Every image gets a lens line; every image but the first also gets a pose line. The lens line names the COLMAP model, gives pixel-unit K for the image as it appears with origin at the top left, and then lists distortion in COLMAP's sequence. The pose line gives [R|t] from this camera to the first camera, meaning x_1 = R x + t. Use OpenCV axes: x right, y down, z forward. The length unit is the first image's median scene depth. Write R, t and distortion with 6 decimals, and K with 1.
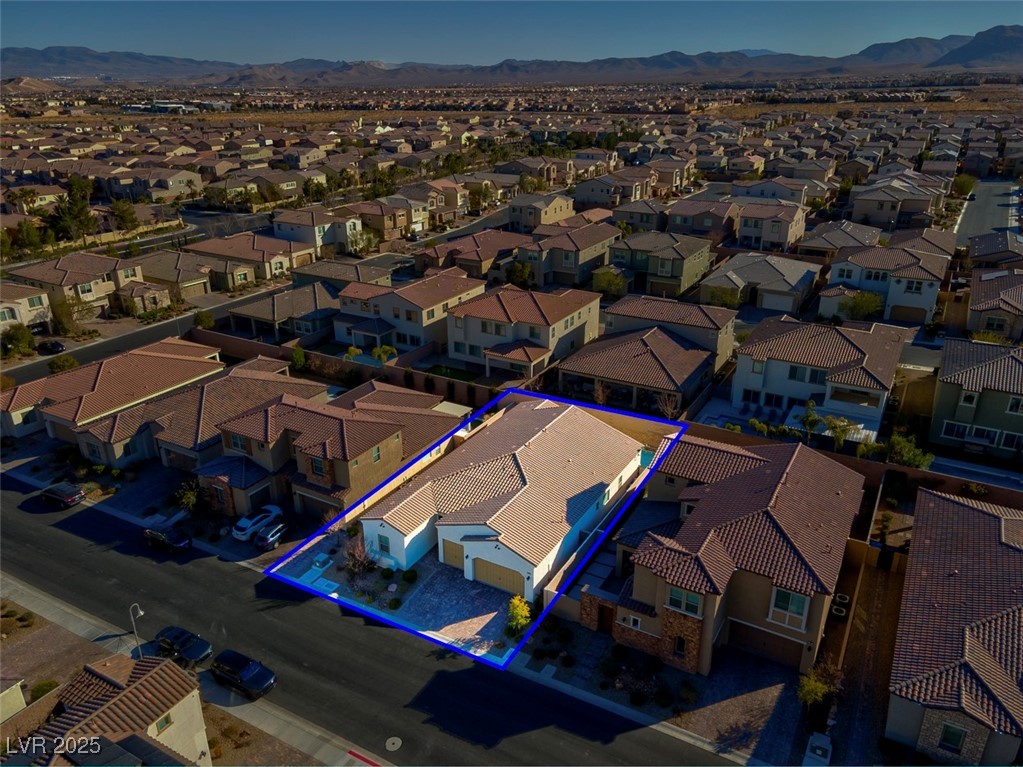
lens RADIAL K [[752.6, 0, 513.9], [0, 752.6, 384.9], [0, 0, 1]] dist [0.051058, 0.005442]
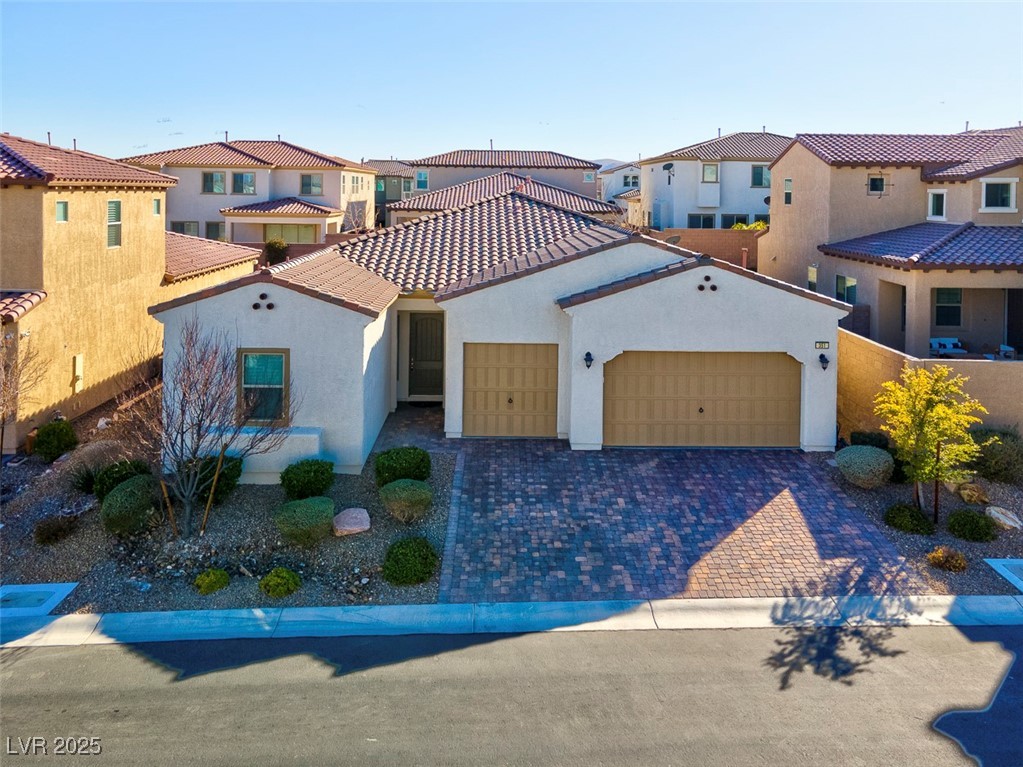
lens RADIAL K [[782.3, 0, 511.2], [0, 782.3, 337.9], [0, 0, 1]] dist [0.027395, 0.006682]
pose [[0.865861, -0.088686, 0.492360, -0.235550], [0.189999, 0.968718, -0.159641, 0.263436], [-0.462801, 0.231775, 0.855626, 0.757669]]
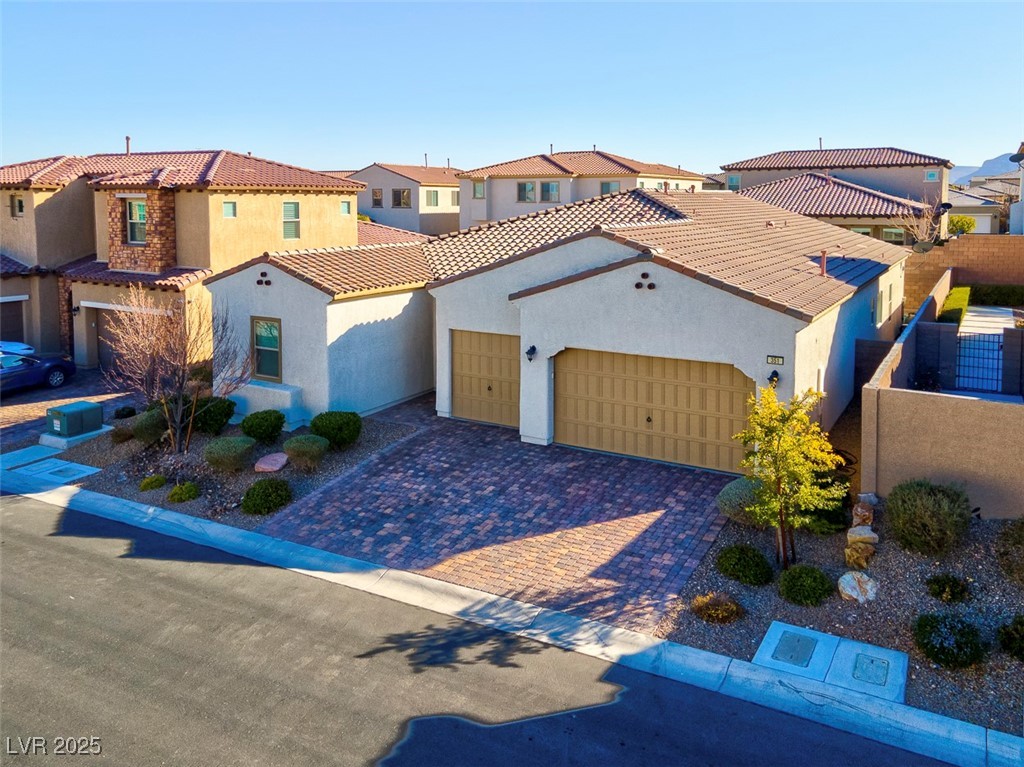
lens RADIAL K [[768.8, 0, 512.0], [0, 768.8, 383.5], [0, 0, 1]] dist [0.026710, 0.001521]
pose [[0.999893, -0.003917, -0.014098, -0.065656], [0.001503, 0.985907, -0.167286, 0.290347], [0.014554, 0.167247, 0.985808, 0.713045]]
